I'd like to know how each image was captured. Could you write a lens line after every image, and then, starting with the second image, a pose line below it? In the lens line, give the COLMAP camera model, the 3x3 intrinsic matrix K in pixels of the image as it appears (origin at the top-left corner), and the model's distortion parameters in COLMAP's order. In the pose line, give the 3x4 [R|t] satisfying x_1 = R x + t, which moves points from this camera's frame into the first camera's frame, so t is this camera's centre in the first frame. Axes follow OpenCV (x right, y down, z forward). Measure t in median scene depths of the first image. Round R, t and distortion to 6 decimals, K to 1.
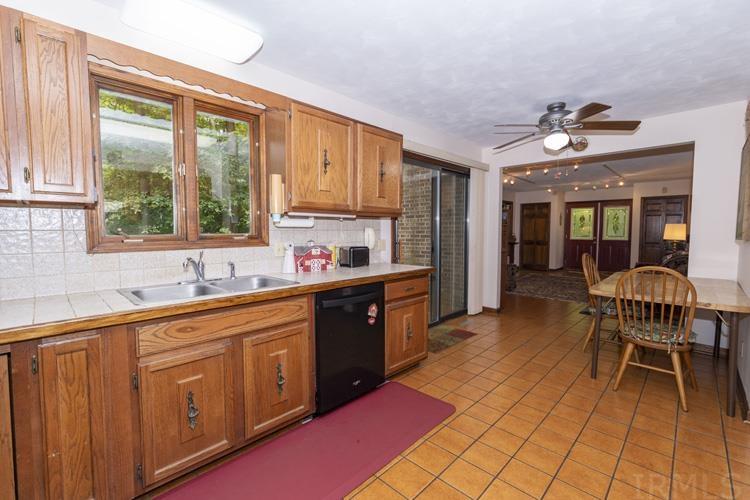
lens RADIAL K [[328.1, 0, 369.1], [0, 328.1, 246.8], [0, 0, 1]] dist [-0.002489, -0.000561]
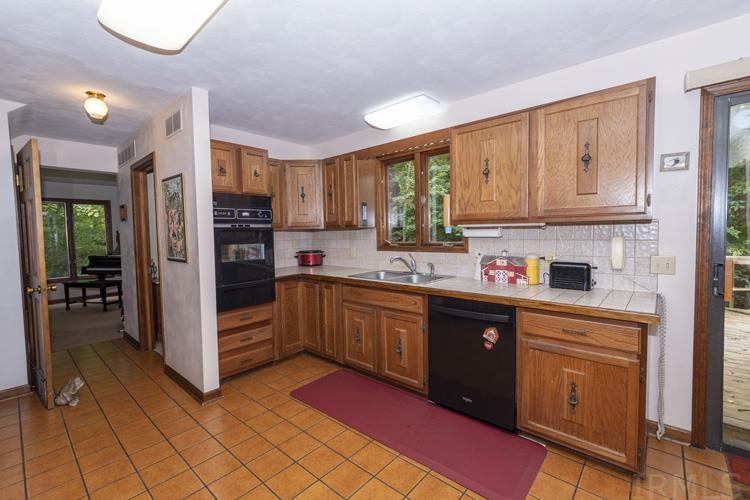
lens RADIAL K [[328.1, 0, 369.1], [0, 328.1, 246.8], [0, 0, 1]] dist [-0.002489, -0.000561]
pose [[0.045115, 0.047393, -0.997857, 0.751891], [-0.032017, 0.998429, 0.045973, -0.060926], [0.998469, 0.029874, 0.046561, 0.546970]]
